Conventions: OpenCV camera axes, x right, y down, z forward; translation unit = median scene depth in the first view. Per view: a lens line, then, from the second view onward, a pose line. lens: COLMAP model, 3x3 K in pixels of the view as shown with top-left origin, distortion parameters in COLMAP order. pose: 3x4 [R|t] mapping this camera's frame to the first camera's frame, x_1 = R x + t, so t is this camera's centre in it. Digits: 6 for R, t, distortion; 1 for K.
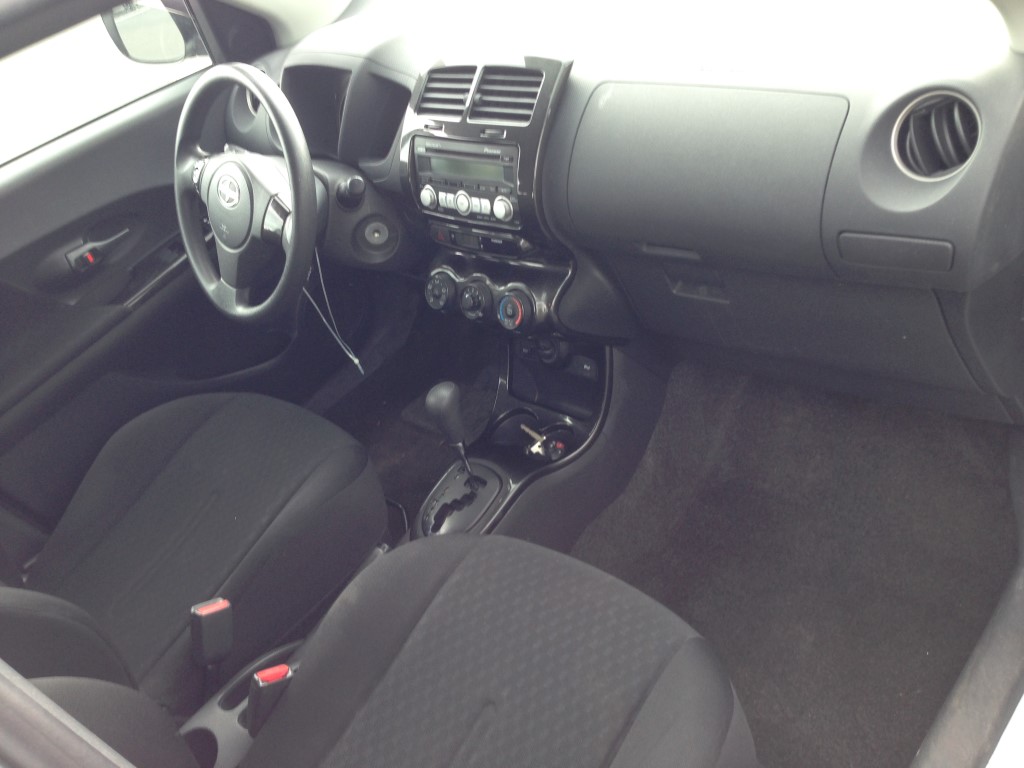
lens RADIAL K [[943.8, 0, 512.3], [0, 943.8, 380.0], [0, 0, 1]] dist [0.072379, 0.011087]
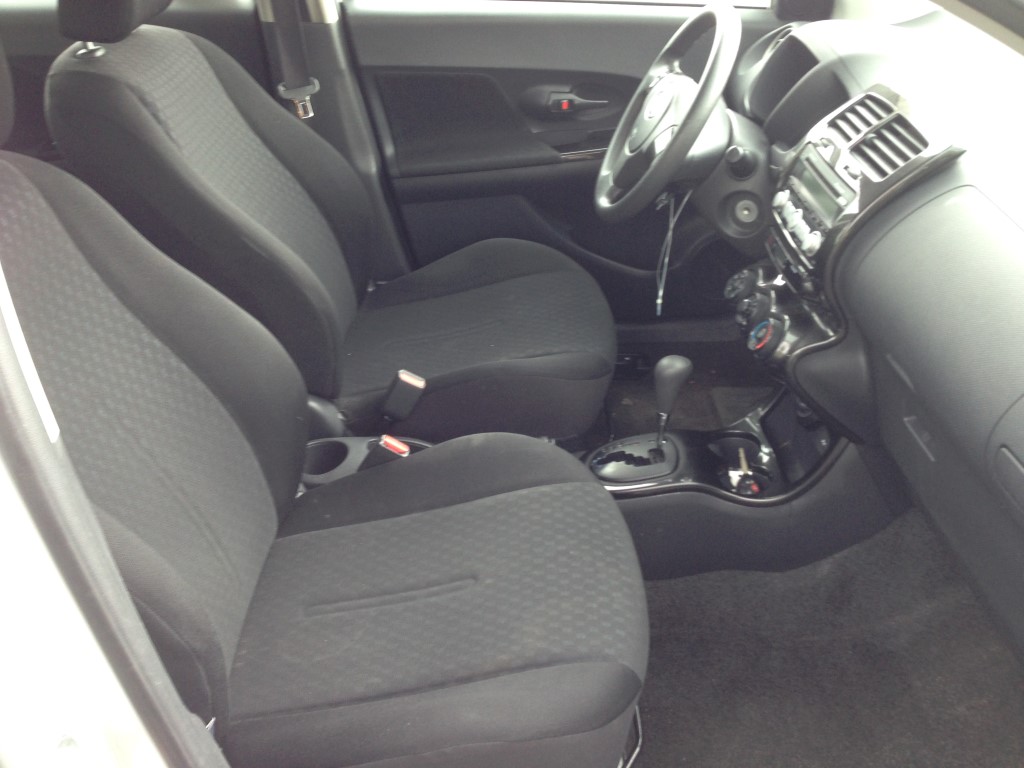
lens RADIAL K [[943.8, 0, 512.3], [0, 943.8, 380.0], [0, 0, 1]] dist [0.072379, 0.011087]
pose [[0.650427, 0.613136, -0.448341, 0.286540], [-0.590207, 0.779513, 0.209797, -0.084510], [0.478122, 0.128156, 0.868893, 0.006817]]
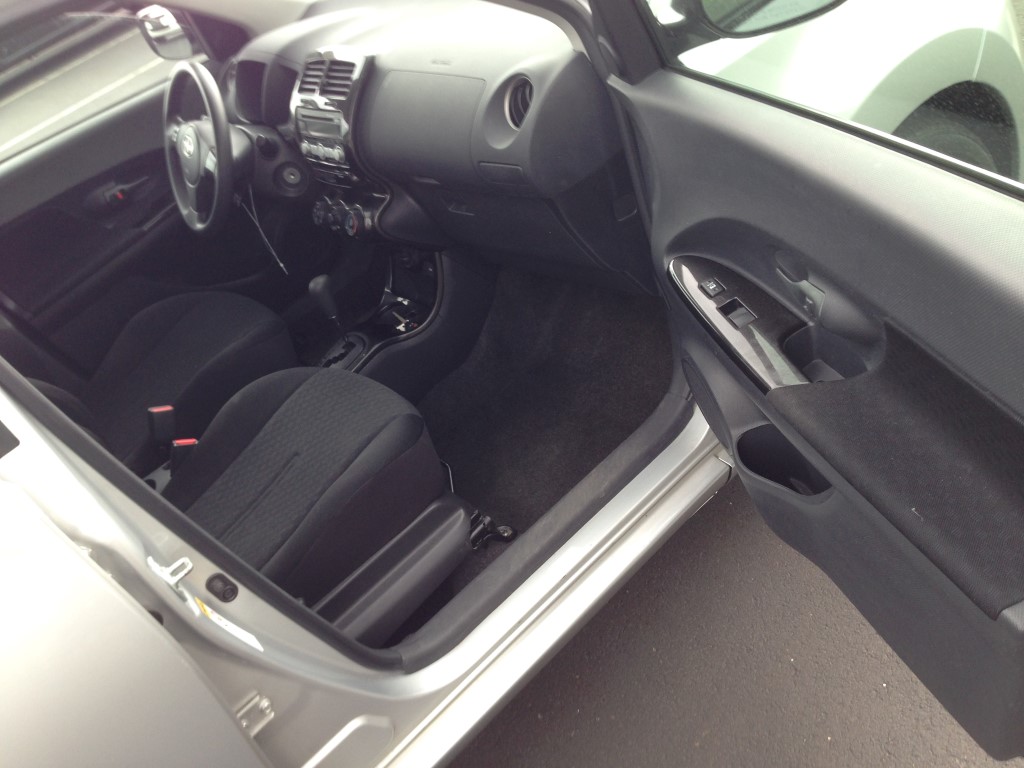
lens RADIAL K [[972.0, 0, 517.5], [0, 972.0, 386.0], [0, 0, 1]] dist [0.161686, -0.217374]
pose [[0.986122, 0.026350, -0.163916, 0.491427], [-0.023131, 0.999501, 0.021518, 0.137872], [0.164401, -0.017427, 0.986240, -0.478292]]
